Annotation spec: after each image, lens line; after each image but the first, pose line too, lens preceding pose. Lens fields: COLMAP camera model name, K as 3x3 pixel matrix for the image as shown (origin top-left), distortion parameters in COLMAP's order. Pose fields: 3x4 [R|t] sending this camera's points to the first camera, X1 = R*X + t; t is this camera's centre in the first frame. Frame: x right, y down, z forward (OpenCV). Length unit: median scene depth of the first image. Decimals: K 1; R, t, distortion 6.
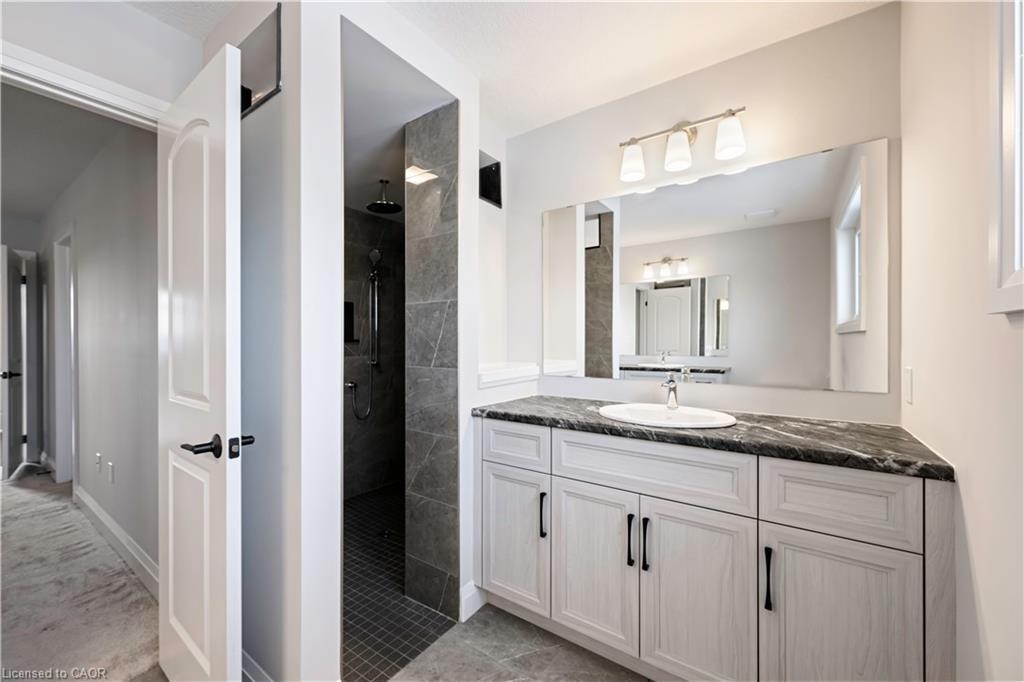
lens RADIAL K [[408.6, 0, 506.0], [0, 408.6, 340.5], [0, 0, 1]] dist [0.000618, 0.000609]
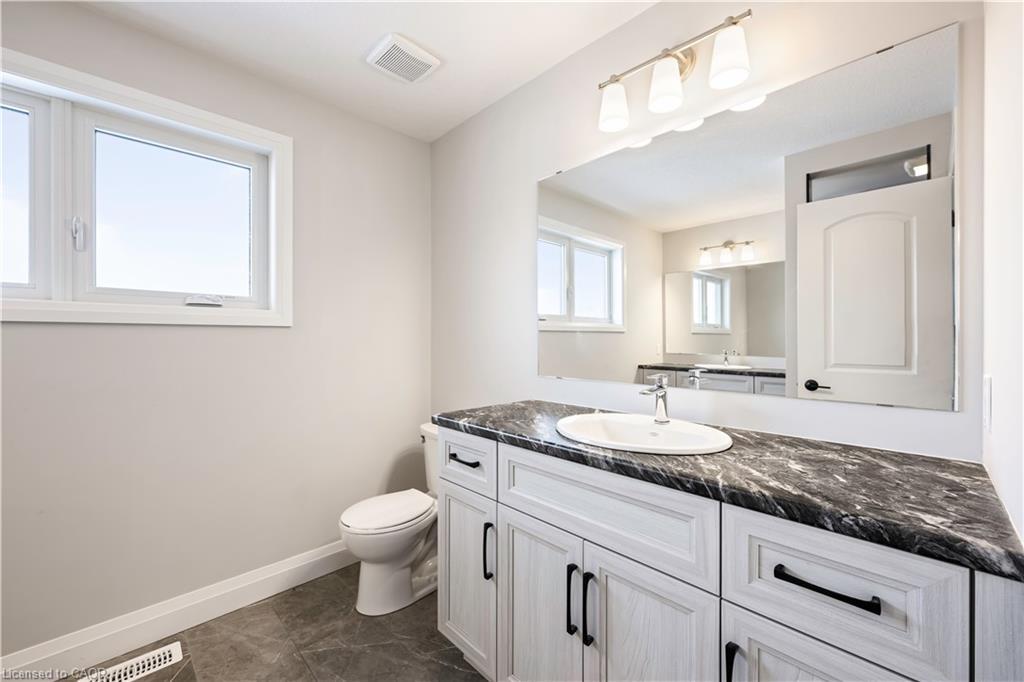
lens RADIAL K [[408.6, 0, 534.6], [0, 408.6, 340.1], [0, 0, 1]] dist [0.000618, 0.000609]
pose [[0.987277, -0.002106, -0.158995, 0.300304], [0.001862, 0.999997, -0.001683, 0.013851], [0.158998, 0.001366, 0.987278, 0.213209]]
